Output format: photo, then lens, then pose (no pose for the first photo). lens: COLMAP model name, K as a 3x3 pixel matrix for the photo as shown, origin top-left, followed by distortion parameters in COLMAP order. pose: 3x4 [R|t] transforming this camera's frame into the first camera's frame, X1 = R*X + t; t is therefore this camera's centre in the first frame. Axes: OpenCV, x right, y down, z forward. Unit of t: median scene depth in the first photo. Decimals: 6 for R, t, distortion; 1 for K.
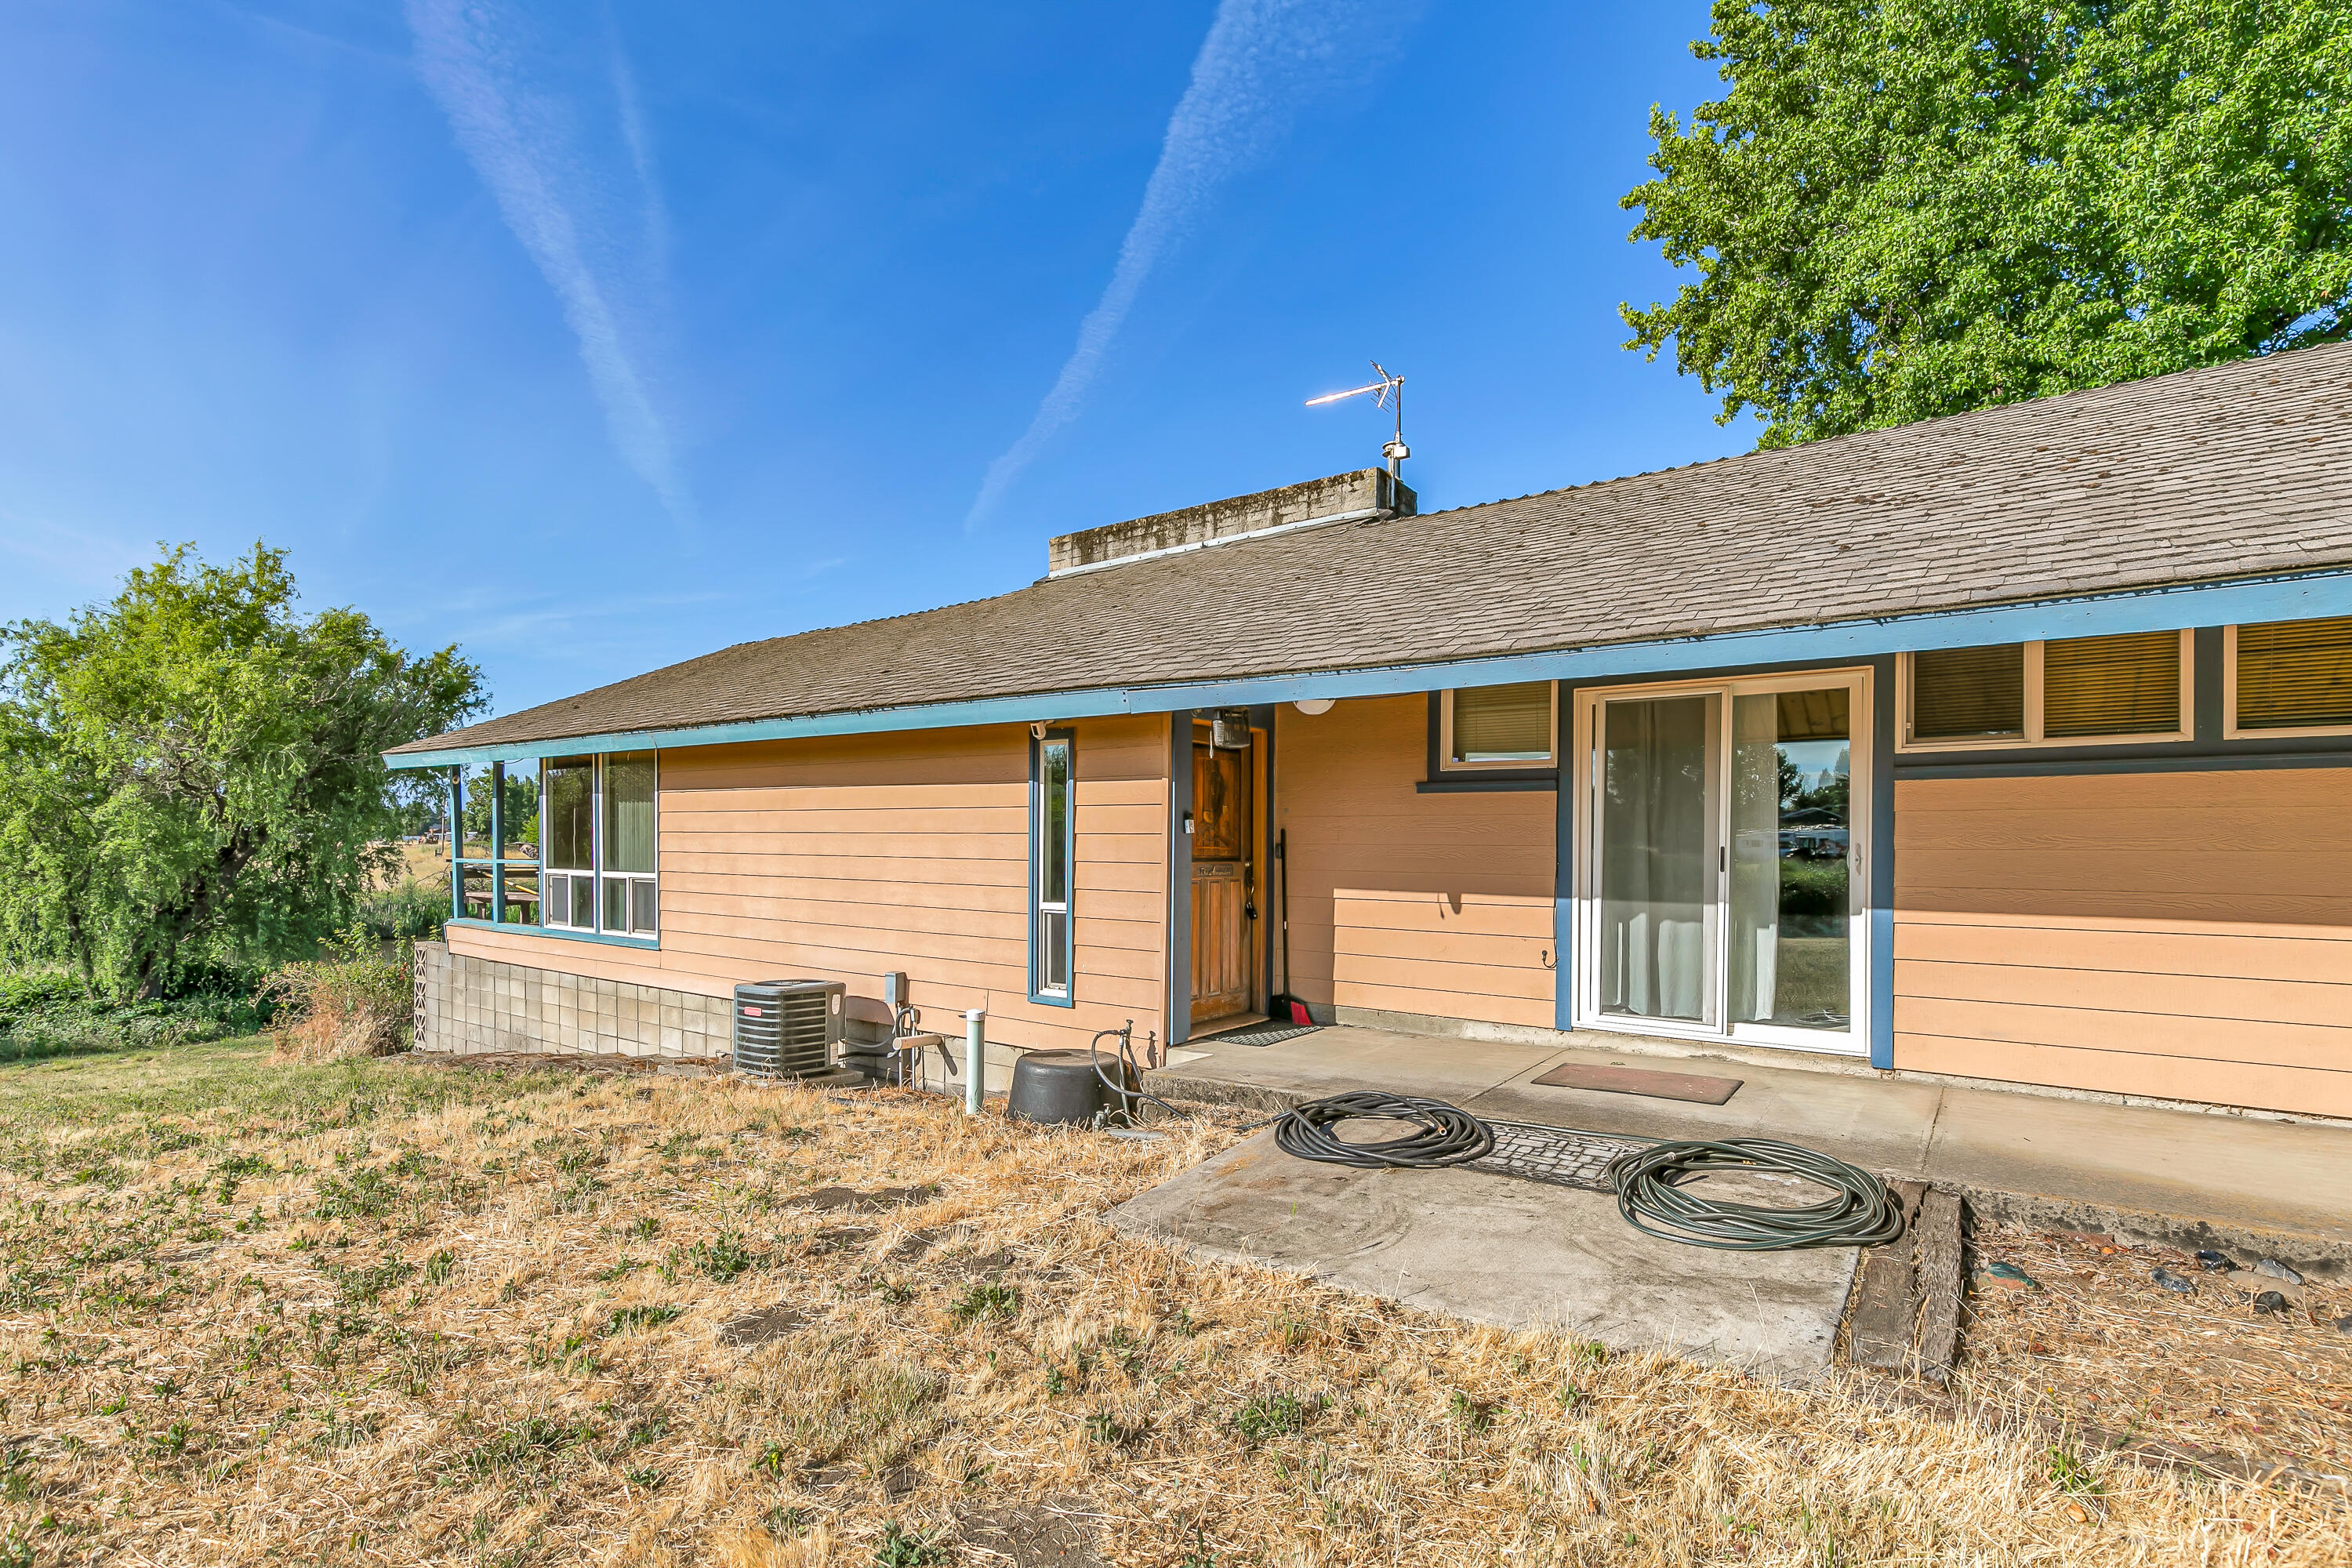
lens RADIAL K [[1115.2, 0, 1148.6], [0, 1115.2, 844.6], [0, 0, 1]] dist [0.010165, 0.000300]
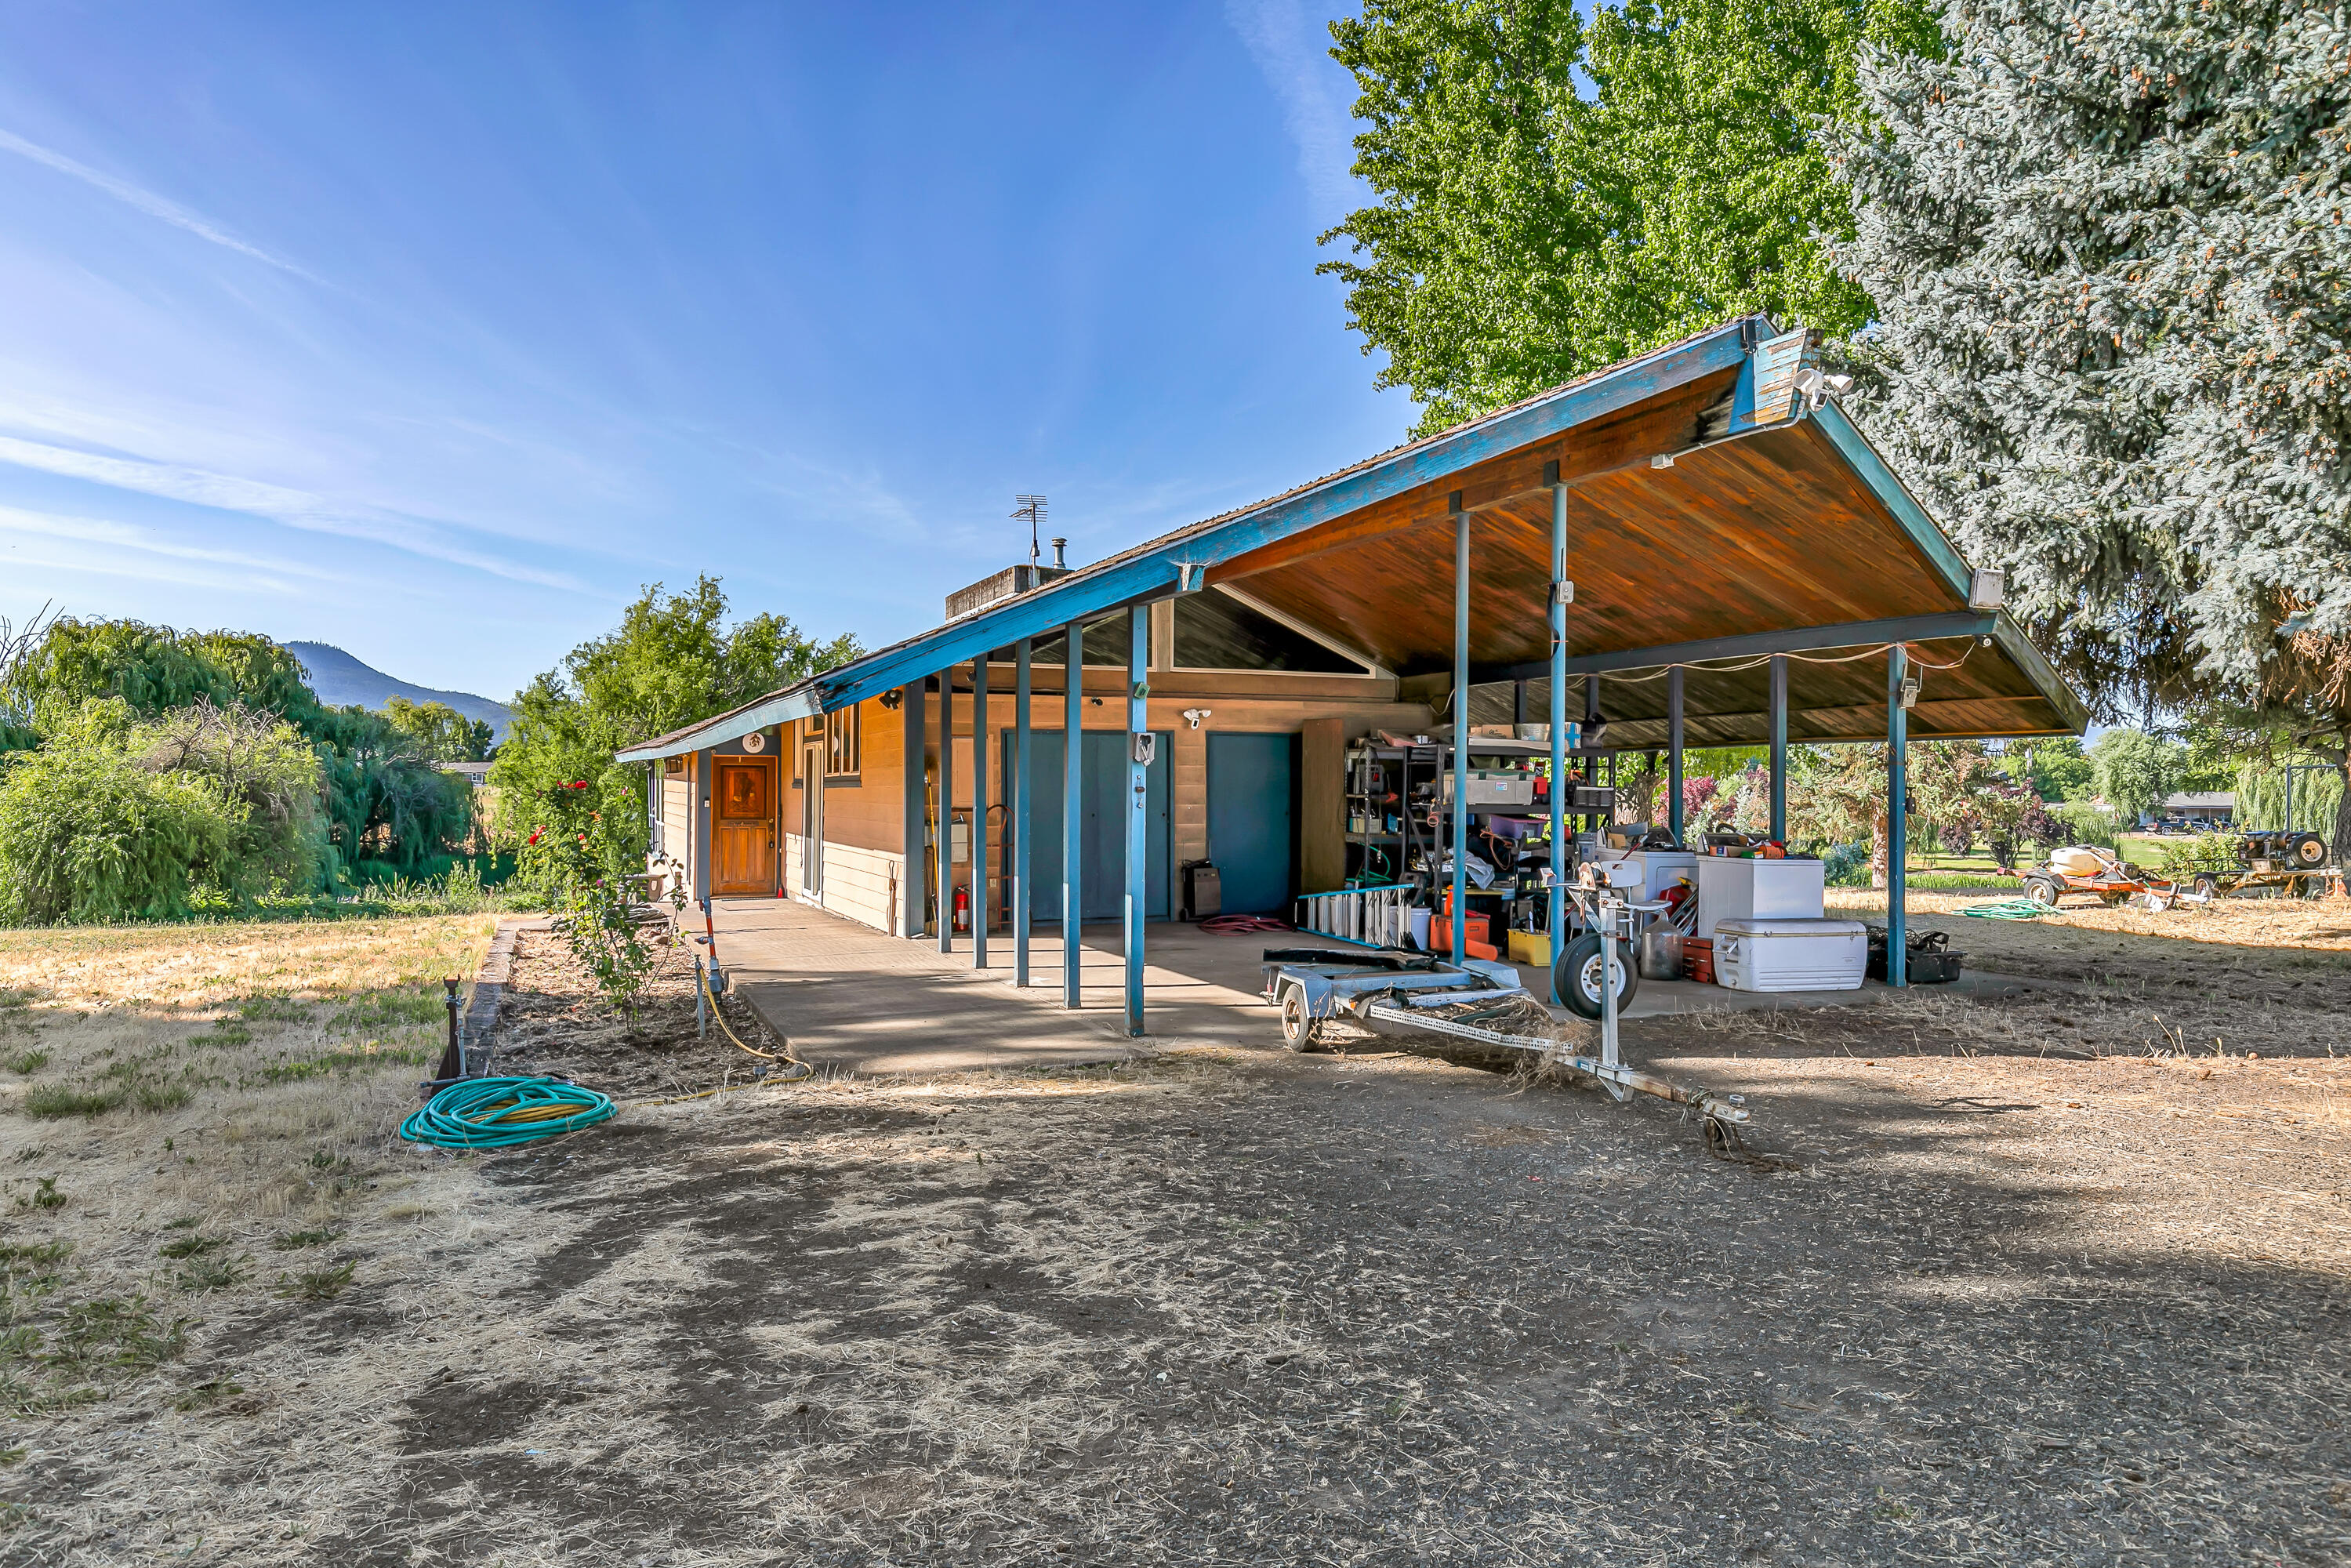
lens RADIAL K [[1554.3, 0, 1175.5], [0, 1554.3, 784.0], [0, 0, 1]] dist [0.026836, -0.037593]
pose [[0.862920, -0.003523, -0.505328, 0.729448], [0.002027, 0.999992, -0.003510, -0.013029], [0.505337, 0.002004, 0.862920, -0.370270]]
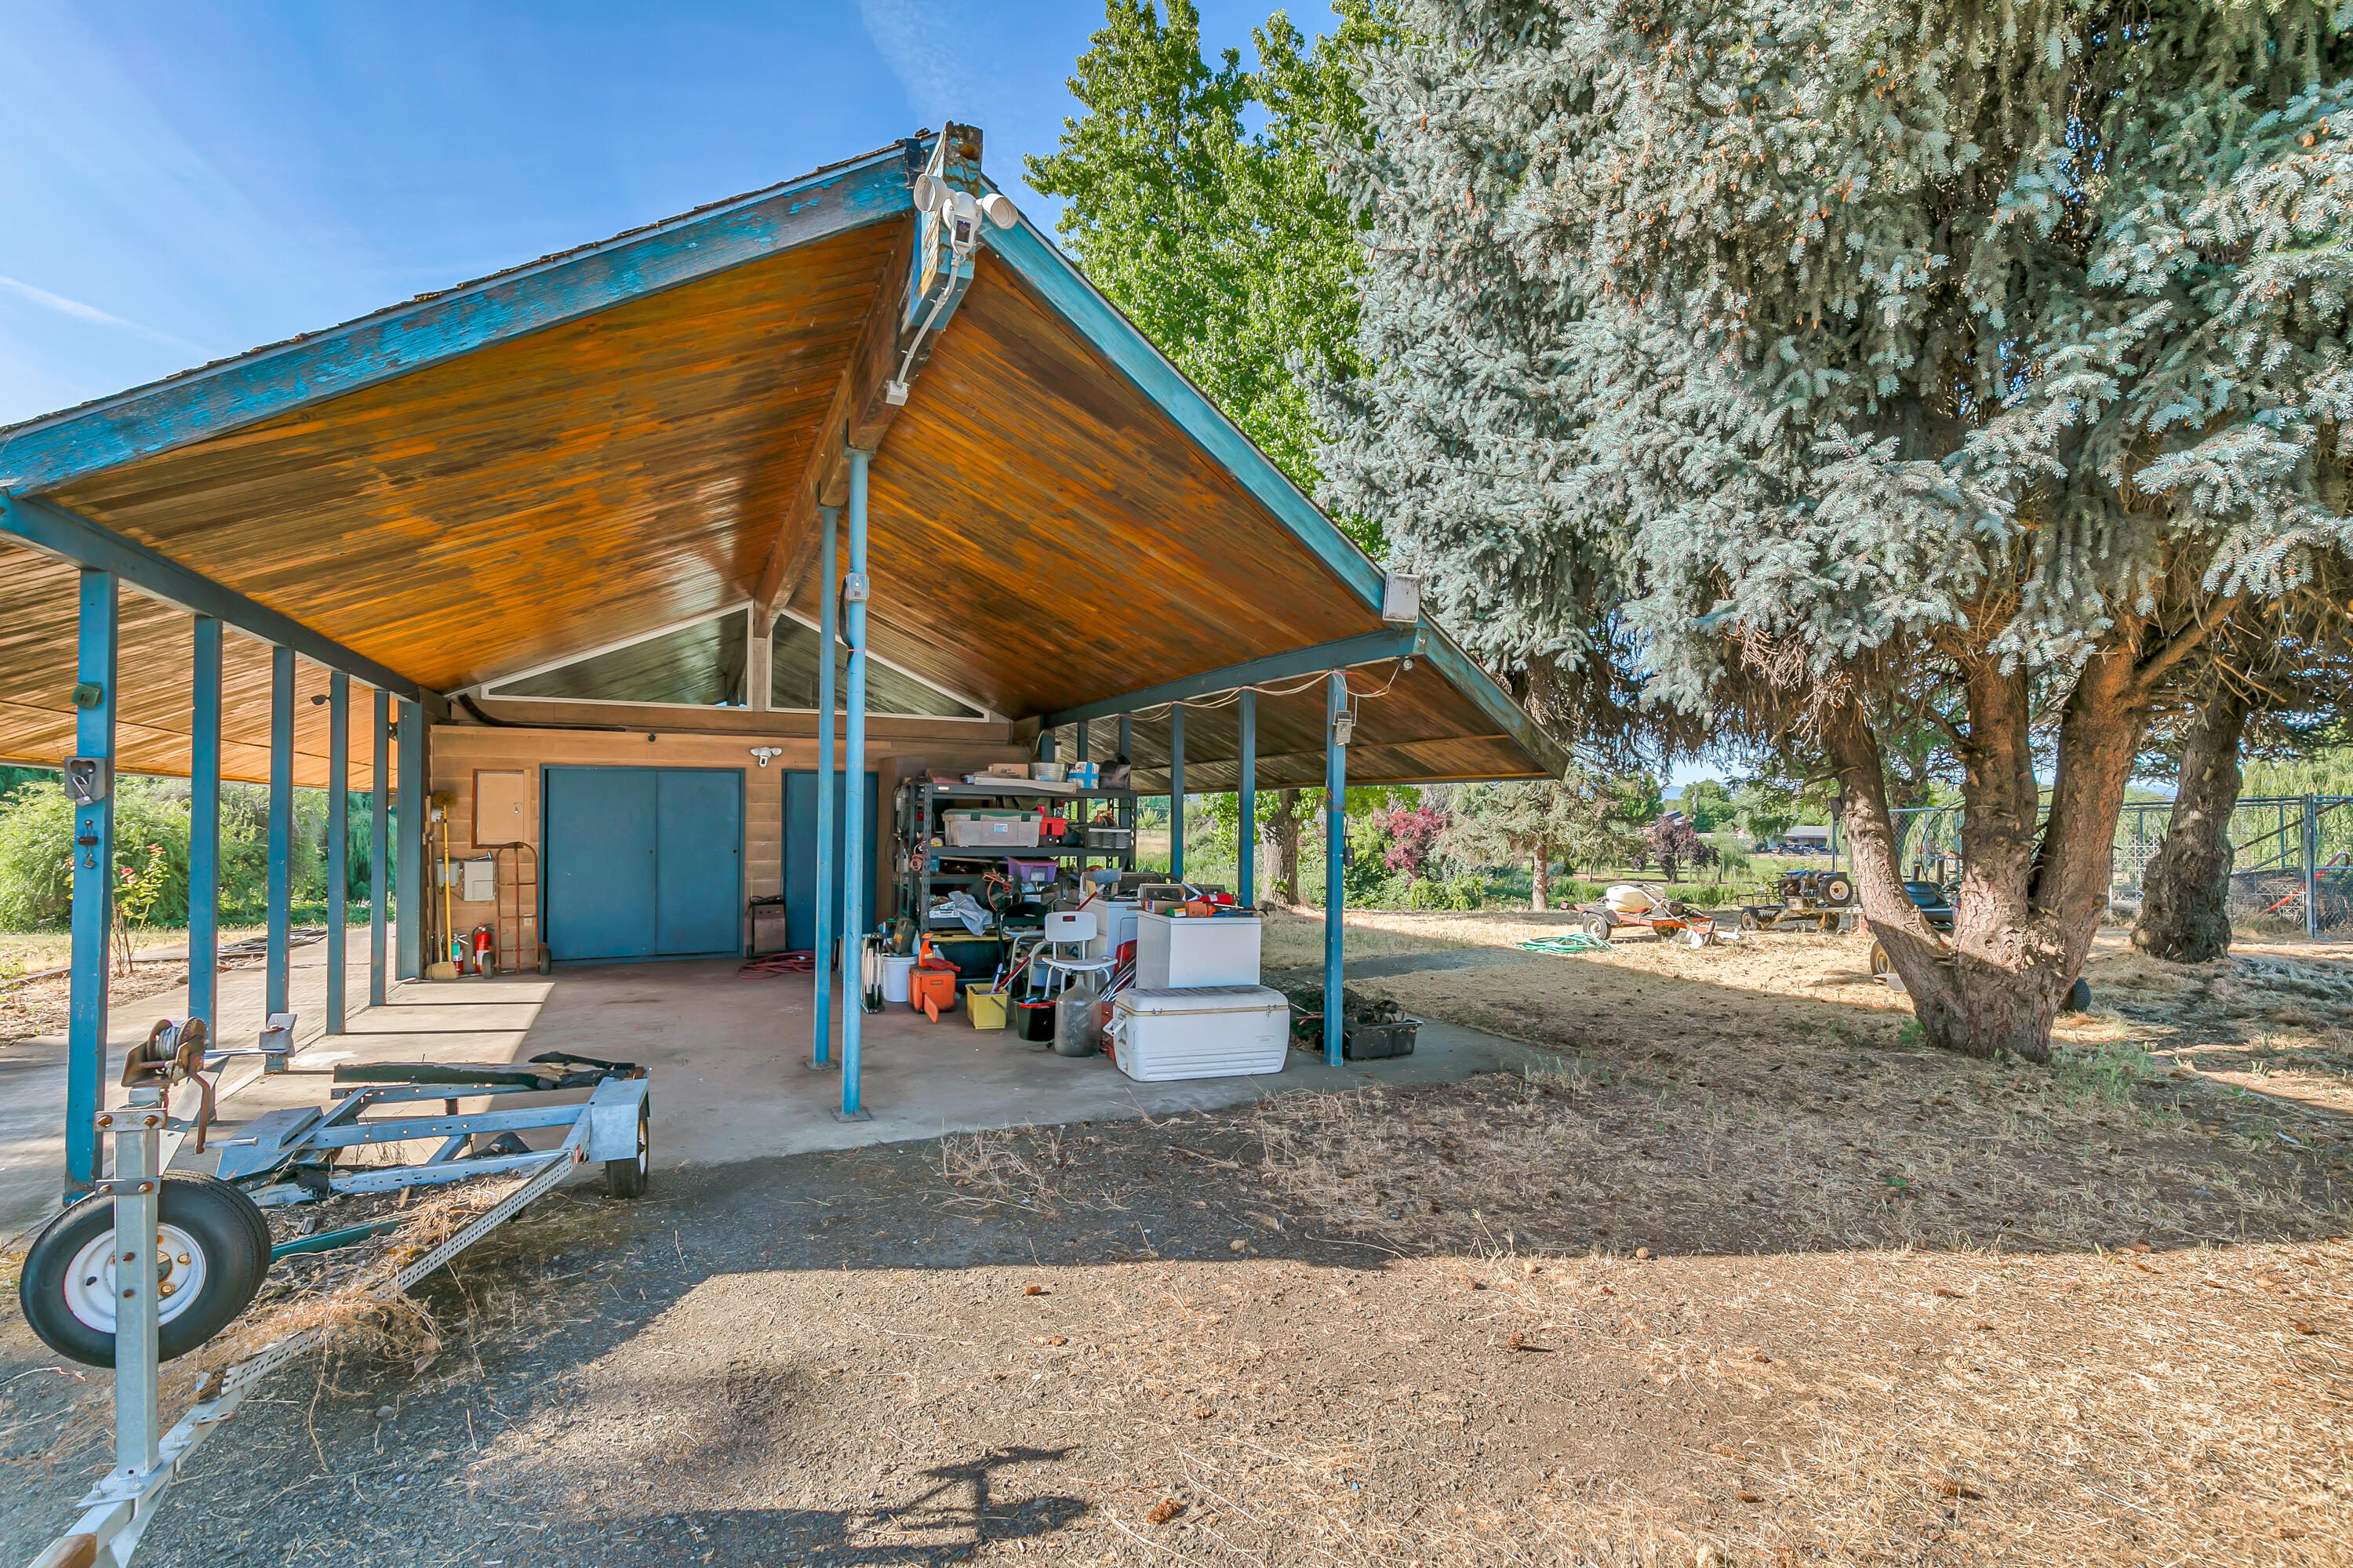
lens RADIAL K [[1077.3, 0, 1180.8], [0, 1077.3, 813.3], [0, 0, 1]] dist [0.007769, -0.000515]
pose [[0.886831, 0.002663, -0.462087, 0.776317], [-0.005684, 0.999971, -0.005146, -0.017675], [0.462060, 0.007191, 0.886820, -0.113268]]
